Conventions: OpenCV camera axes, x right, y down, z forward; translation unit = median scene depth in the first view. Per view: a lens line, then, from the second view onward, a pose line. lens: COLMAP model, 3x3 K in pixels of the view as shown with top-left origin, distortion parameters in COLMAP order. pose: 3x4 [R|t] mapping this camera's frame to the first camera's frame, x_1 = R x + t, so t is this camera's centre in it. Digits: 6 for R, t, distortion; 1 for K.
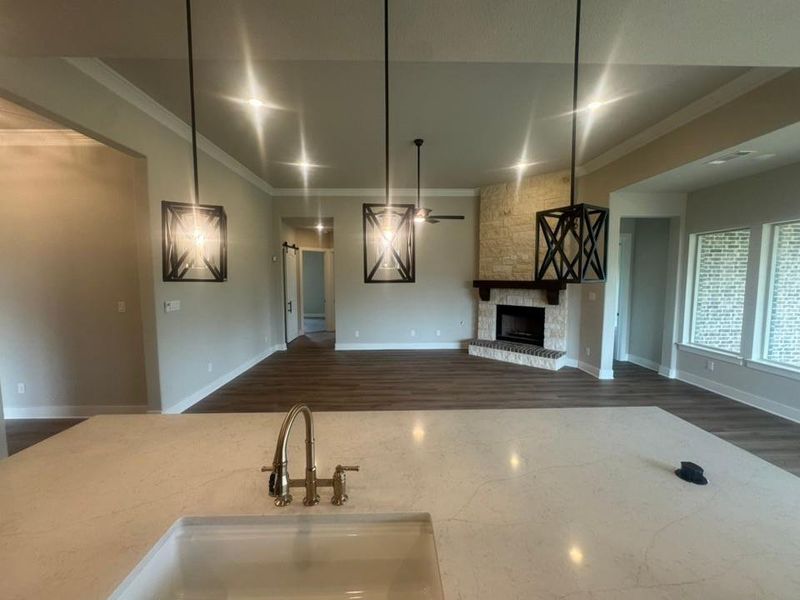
lens RADIAL K [[317.7, 0, 400.0], [0, 317.7, 300.0], [0, 0, 1]] dist [0.000801, 0.000012]
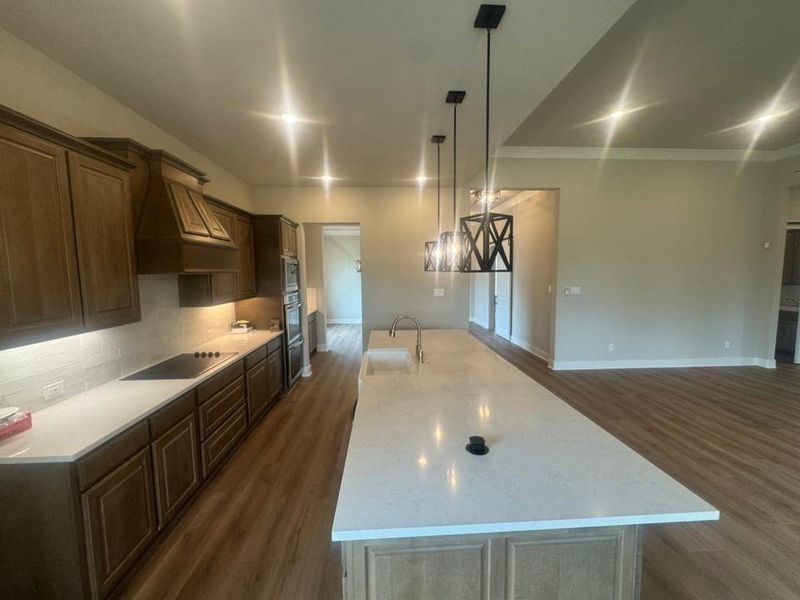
lens RADIAL K [[329.6, 0, 400.0], [0, 329.6, 300.0], [0, 0, 1]] dist [-0.000565, 0.000313]
pose [[0.035715, 0.088519, -0.995434, 0.698772], [-0.074054, 0.993565, 0.085695, -0.007377], [0.996614, 0.070656, 0.042041, 0.206694]]
